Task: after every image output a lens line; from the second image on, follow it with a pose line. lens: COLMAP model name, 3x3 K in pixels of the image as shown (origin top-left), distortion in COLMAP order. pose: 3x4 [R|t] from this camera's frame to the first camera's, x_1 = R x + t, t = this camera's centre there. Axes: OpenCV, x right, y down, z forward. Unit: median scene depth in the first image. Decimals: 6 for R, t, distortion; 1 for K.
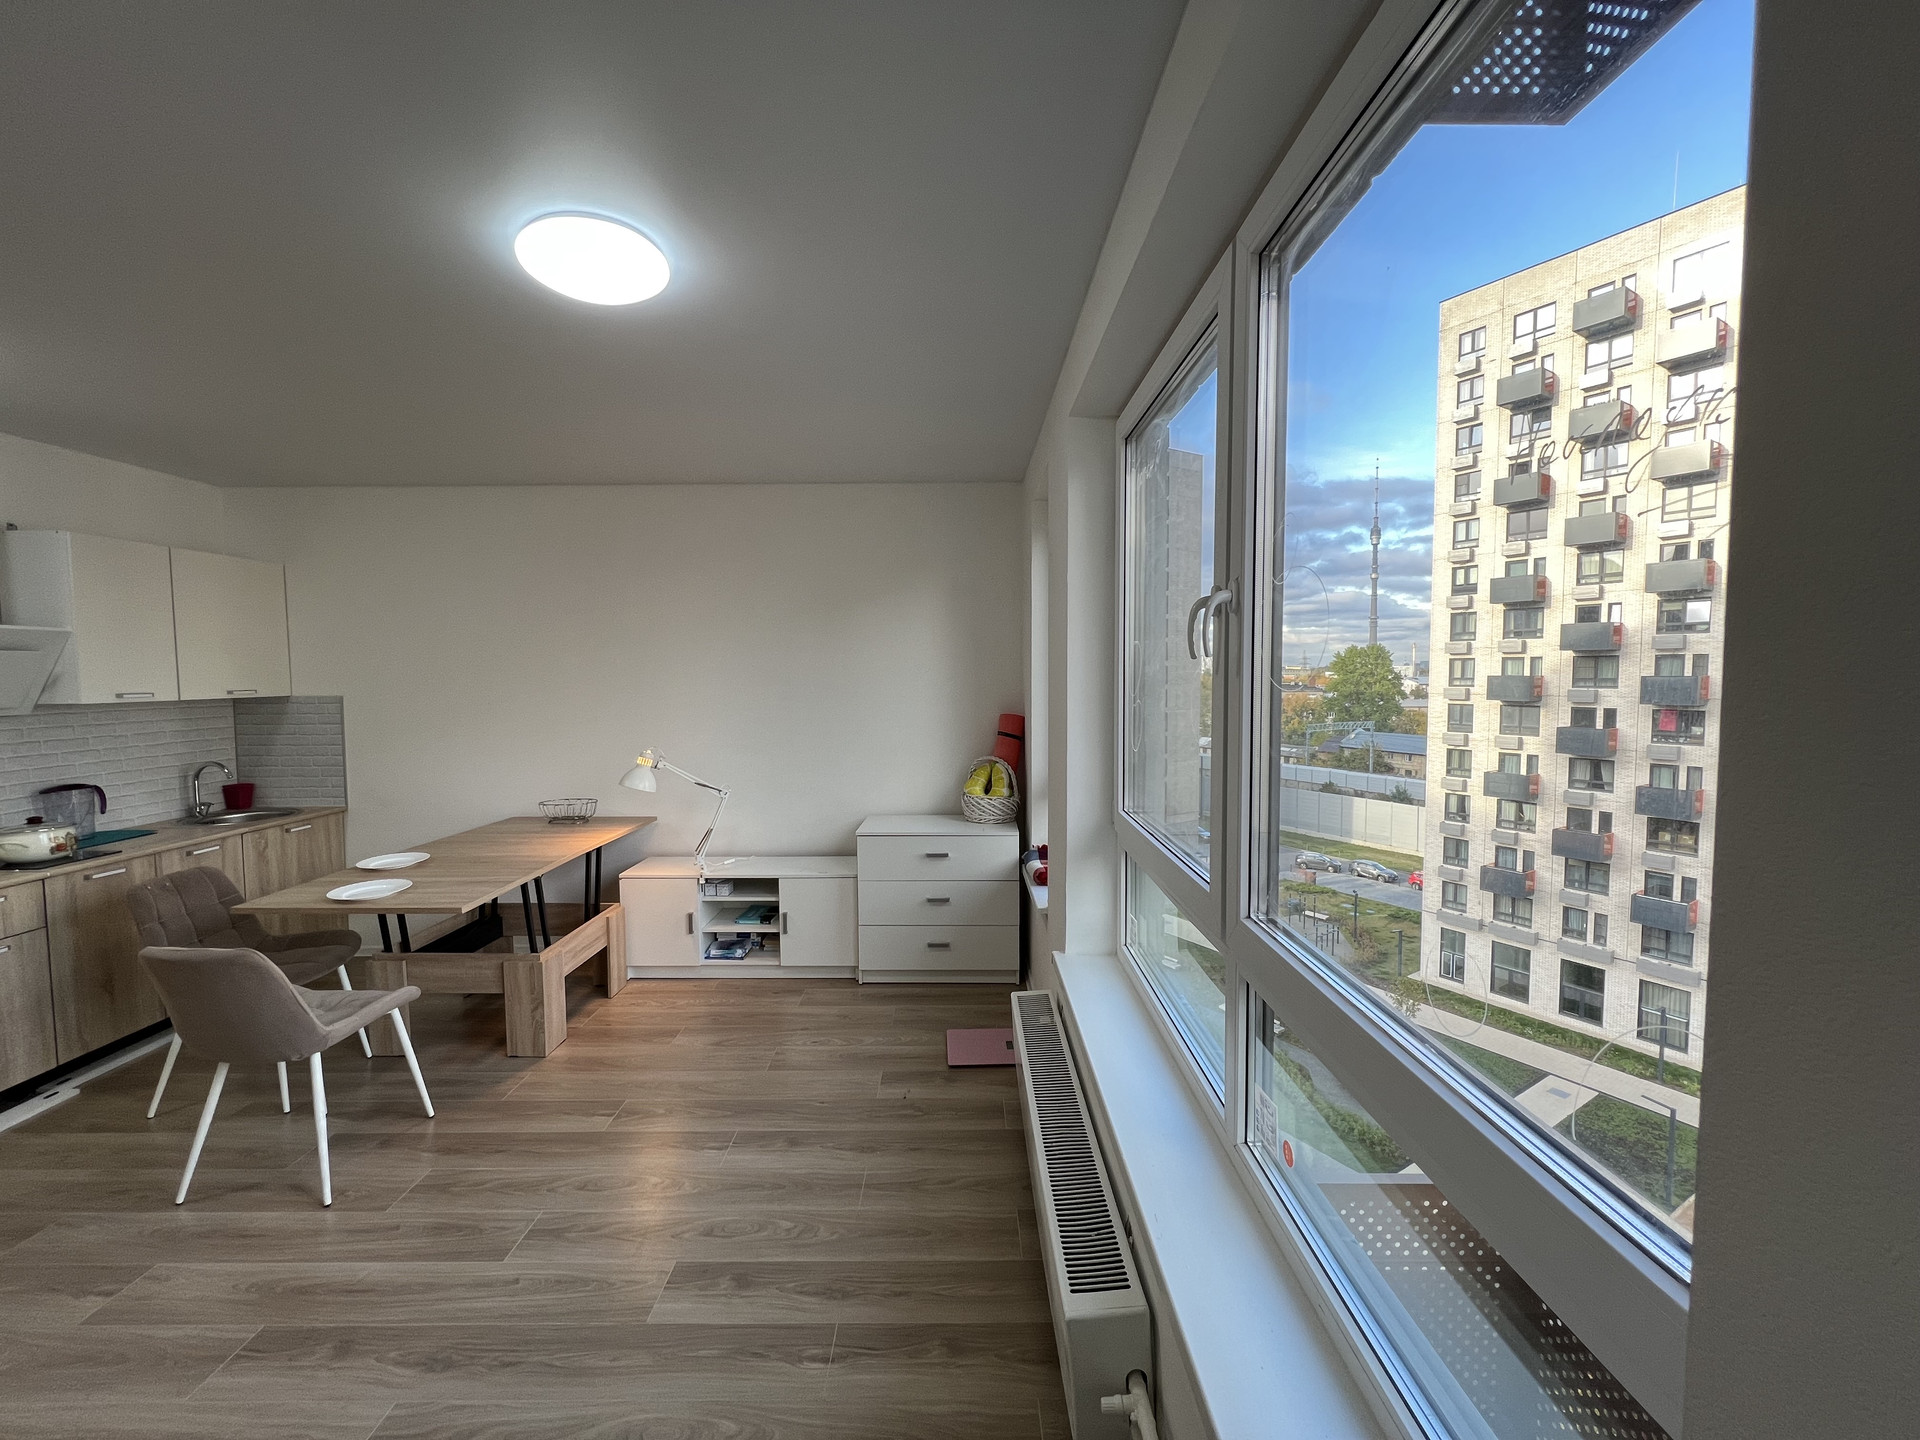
lens RADIAL K [[765.5, 0, 955.5], [0, 765.5, 713.2], [0, 0, 1]] dist [-0.003390, 0.001161]
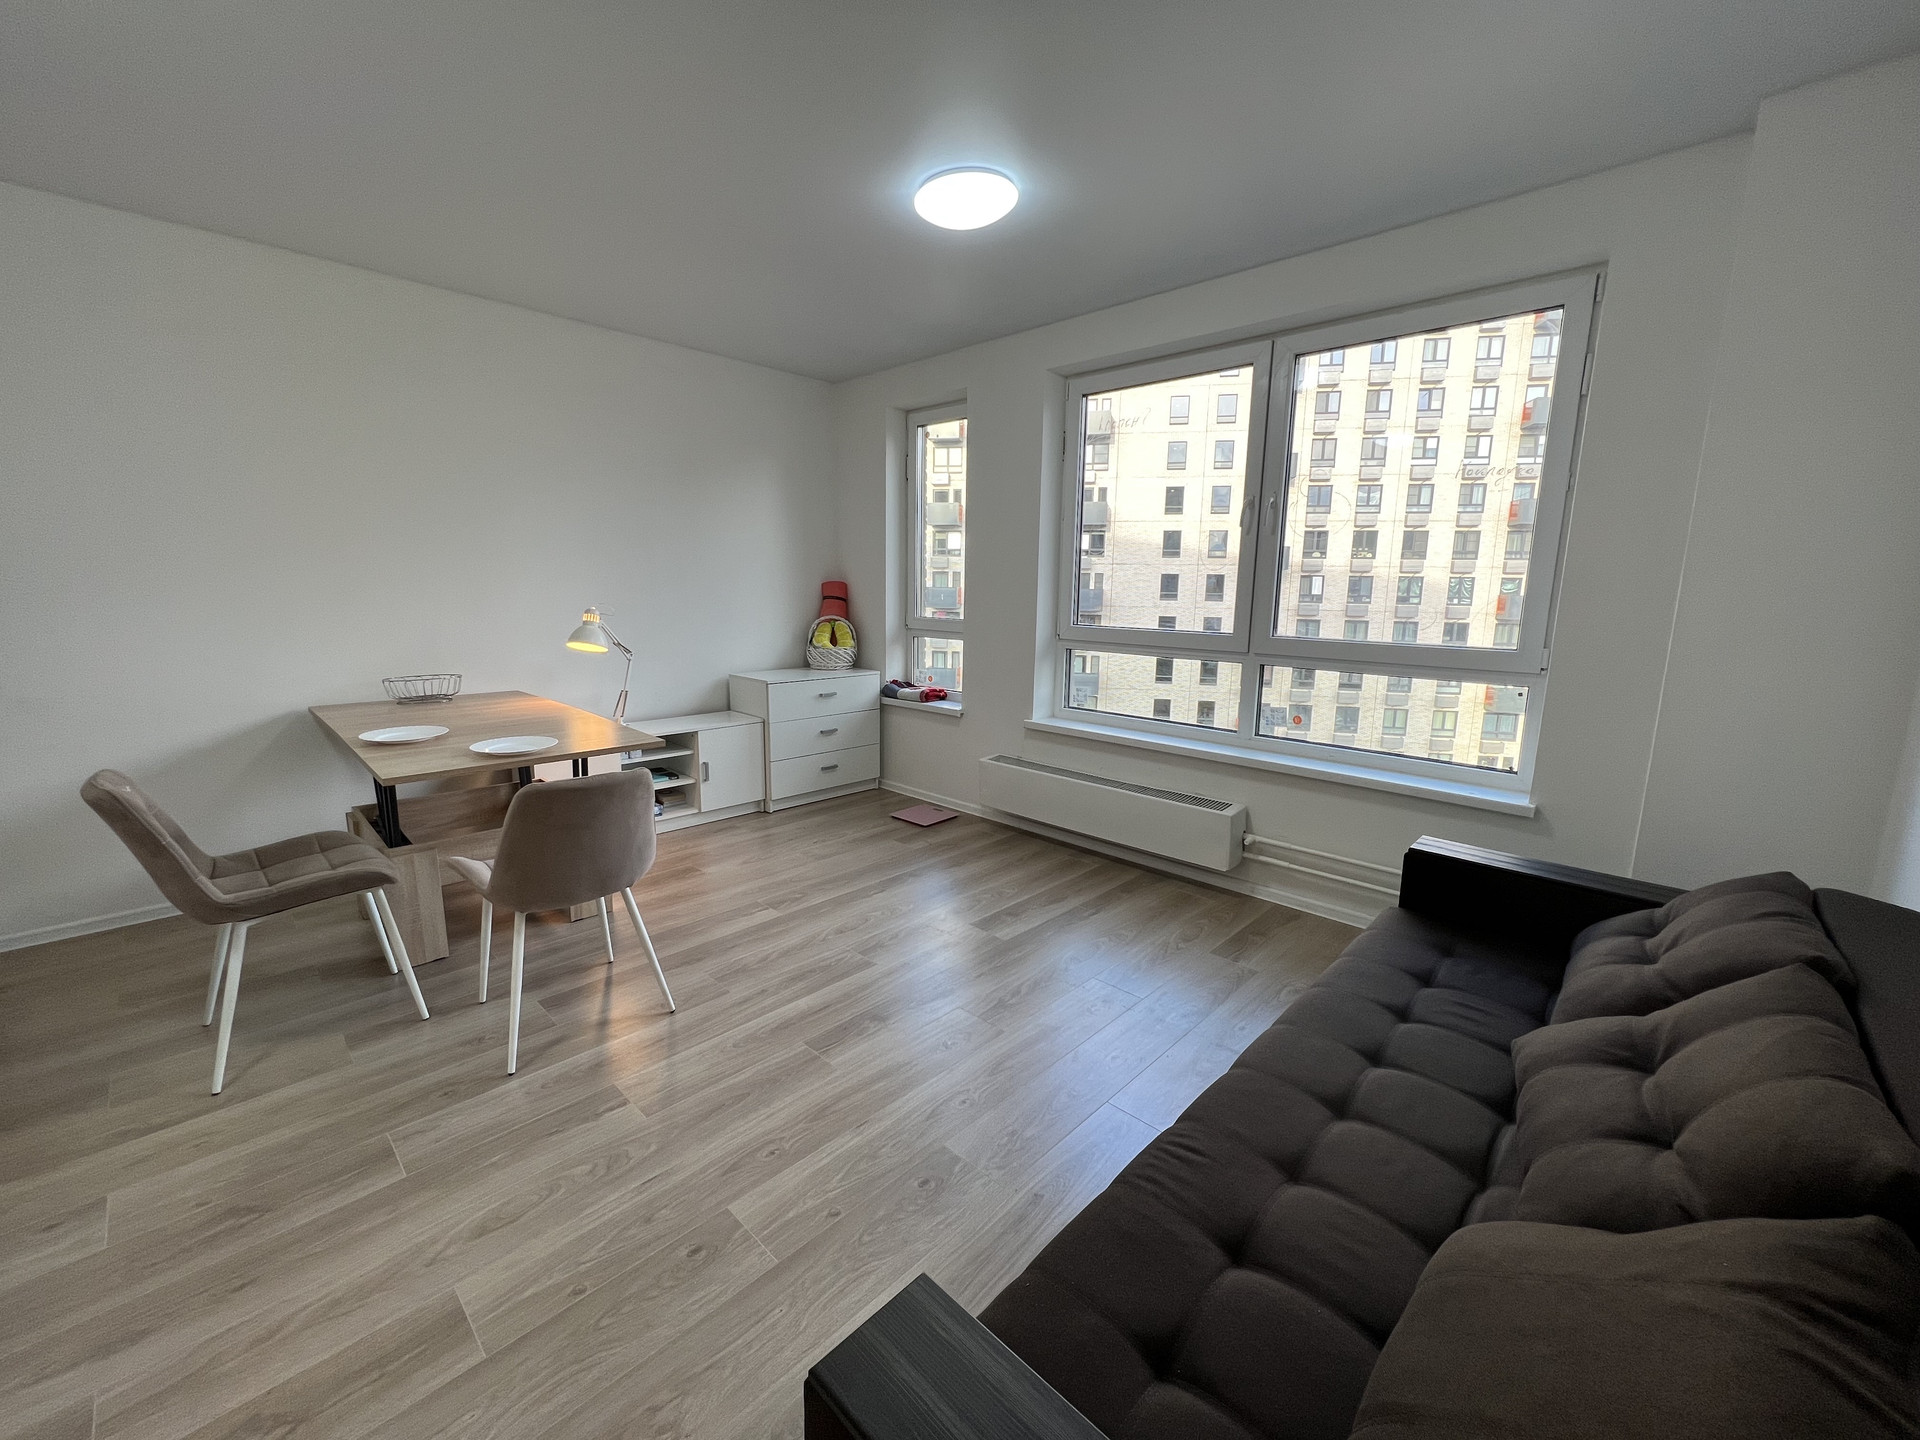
lens RADIAL K [[765.5, 0, 960.2], [0, 765.5, 720.9], [0, 0, 1]] dist [-0.003390, 0.001161]
pose [[0.687555, -0.111923, 0.717455, -0.711407], [0.021167, 0.990719, 0.134267, 0.065279], [-0.725824, -0.077130, 0.683543, 0.014597]]
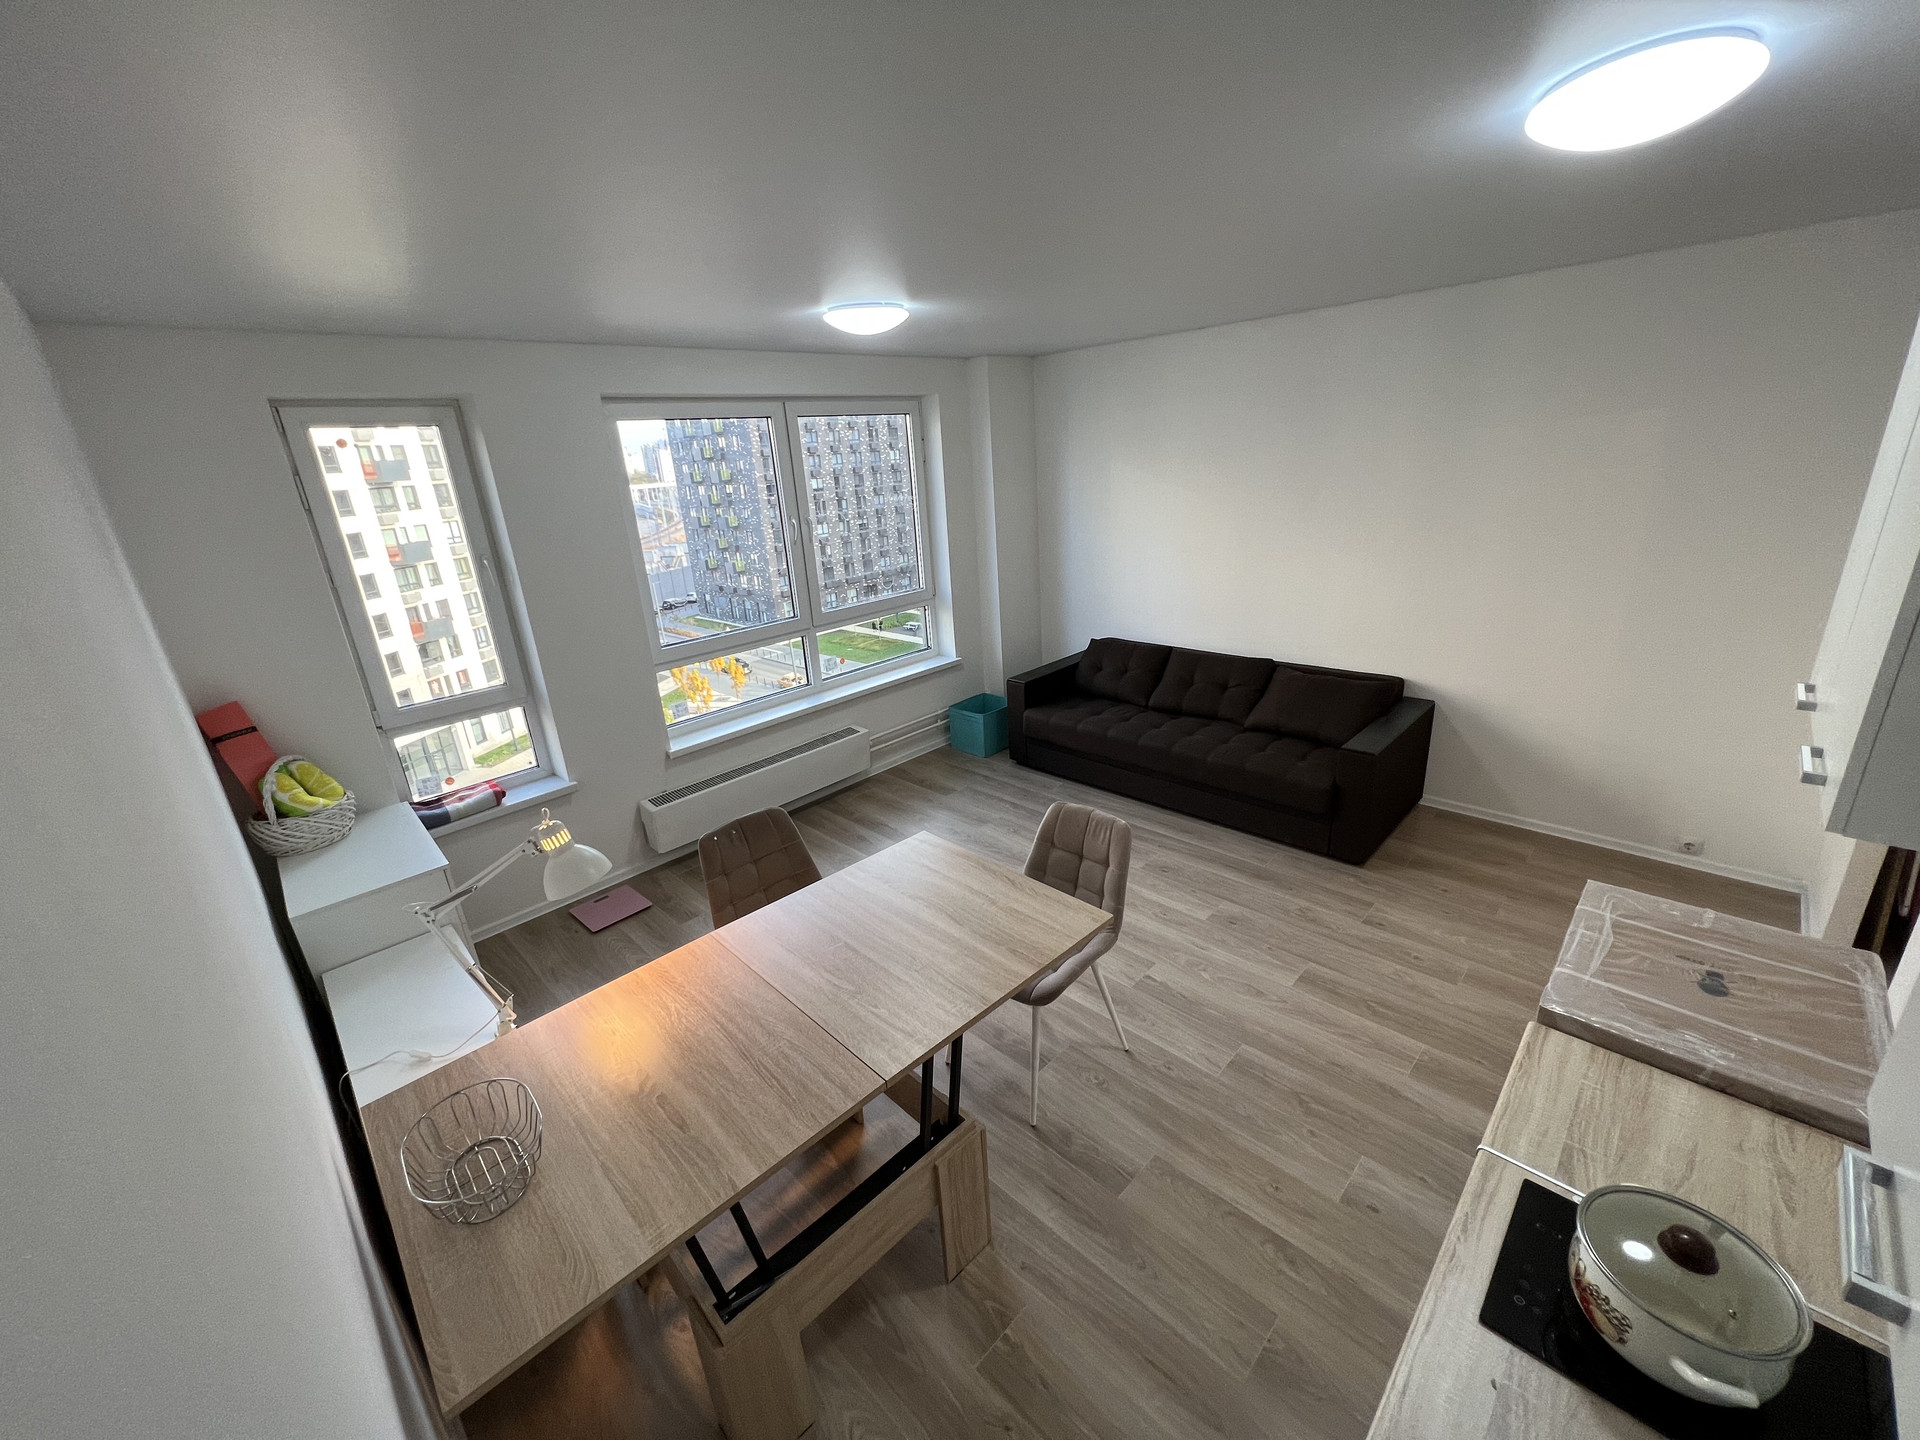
lens RADIAL K [[765.5, 0, 961.0], [0, 765.5, 718.0], [0, 0, 1]] dist [-0.003390, 0.001161]
pose [[-0.711157, -0.183883, 0.678560, -0.867677], [0.108928, 0.924713, 0.364748, -0.159486], [-0.694544, 0.333307, -0.637586, 0.987250]]
